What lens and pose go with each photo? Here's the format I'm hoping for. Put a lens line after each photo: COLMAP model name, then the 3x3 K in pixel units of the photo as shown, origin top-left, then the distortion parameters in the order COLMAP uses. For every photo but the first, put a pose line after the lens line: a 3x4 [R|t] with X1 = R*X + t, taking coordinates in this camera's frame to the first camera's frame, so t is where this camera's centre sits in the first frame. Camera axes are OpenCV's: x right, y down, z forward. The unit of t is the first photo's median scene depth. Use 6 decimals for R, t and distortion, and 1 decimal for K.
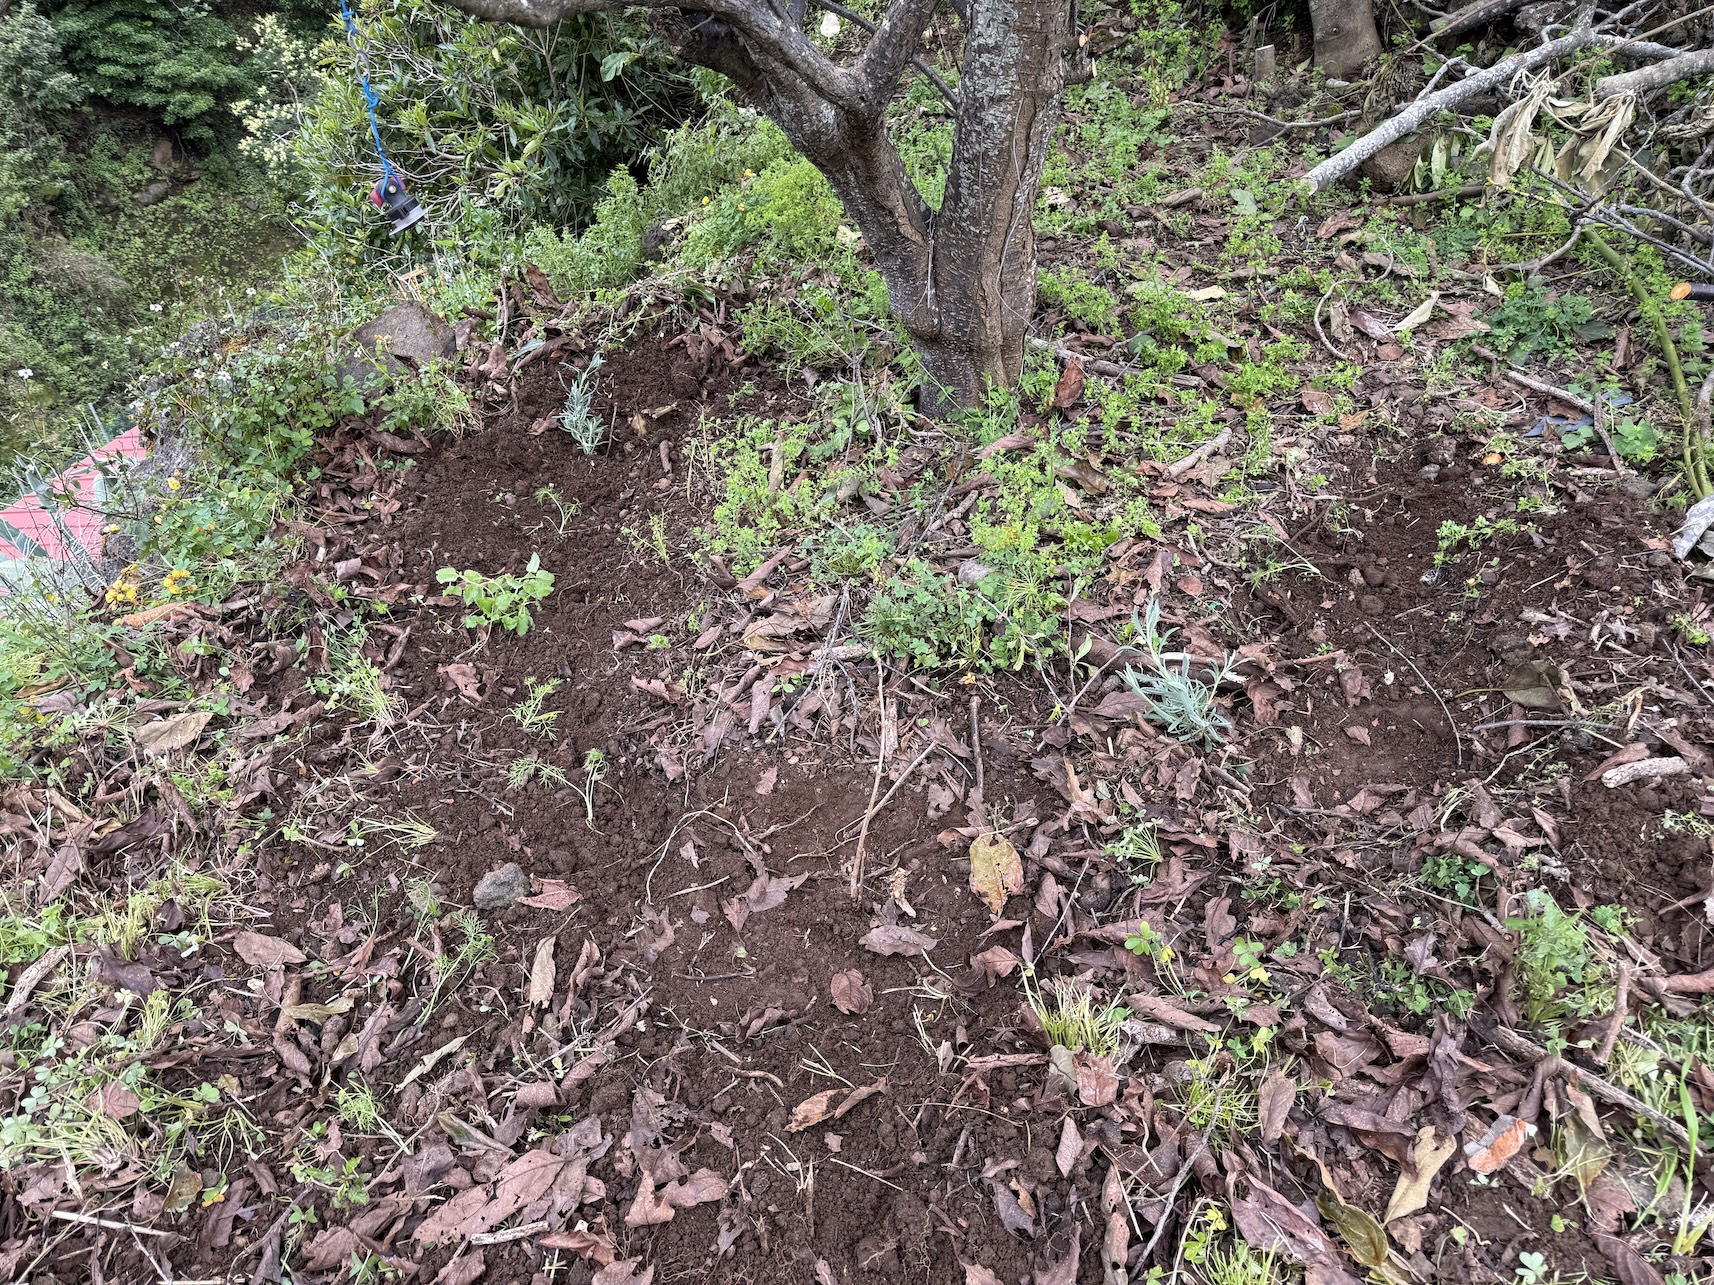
lens RADIAL K [[1221.5, 0, 872.2], [0, 1221.5, 655.2], [0, 0, 1]] dist [0.029294, -0.046919]
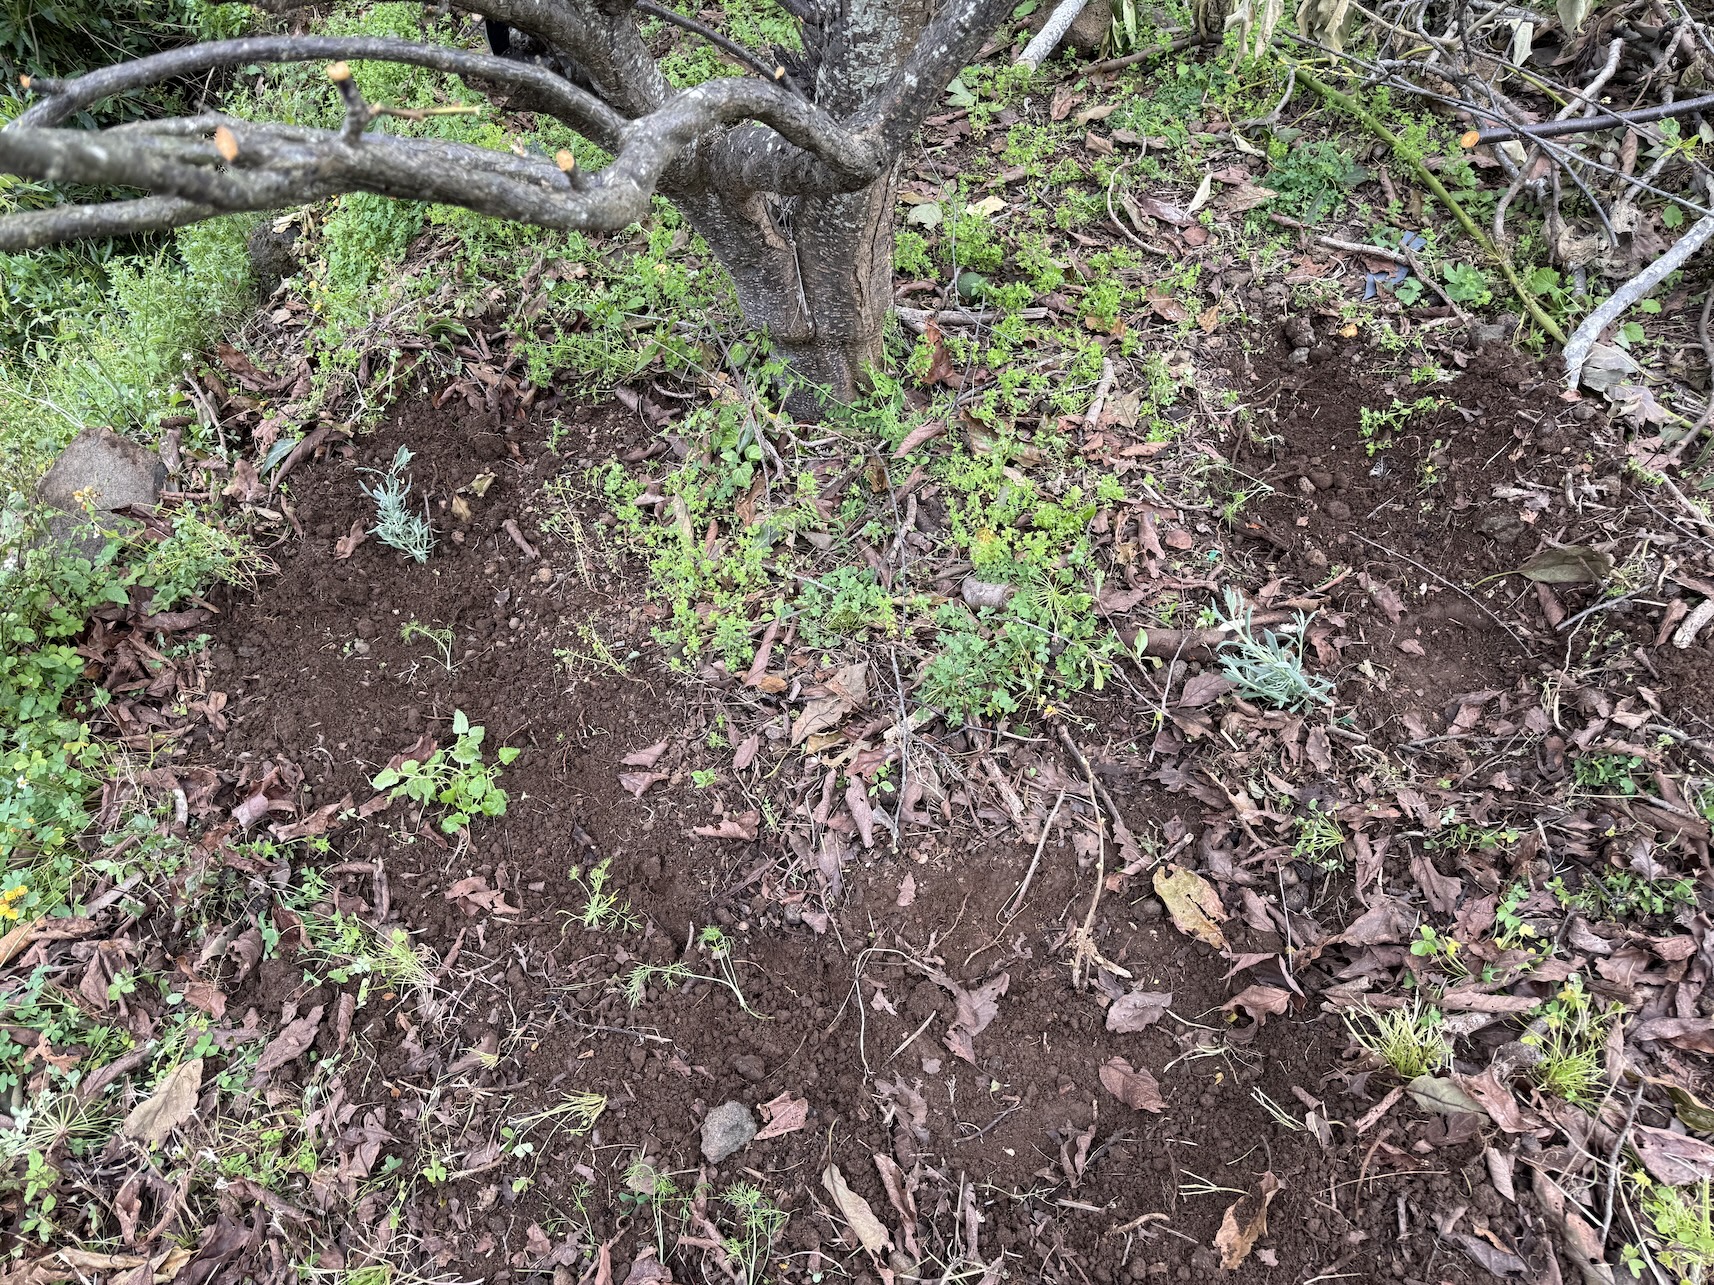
lens RADIAL K [[1221.5, 0, 861.9], [0, 1221.5, 644.4], [0, 0, 1]] dist [0.029294, -0.046919]
pose [[0.901378, -0.323071, 0.288346, -0.300688], [0.286545, 0.944236, 0.162203, -0.218433], [-0.324670, -0.063583, 0.943688, 0.129139]]
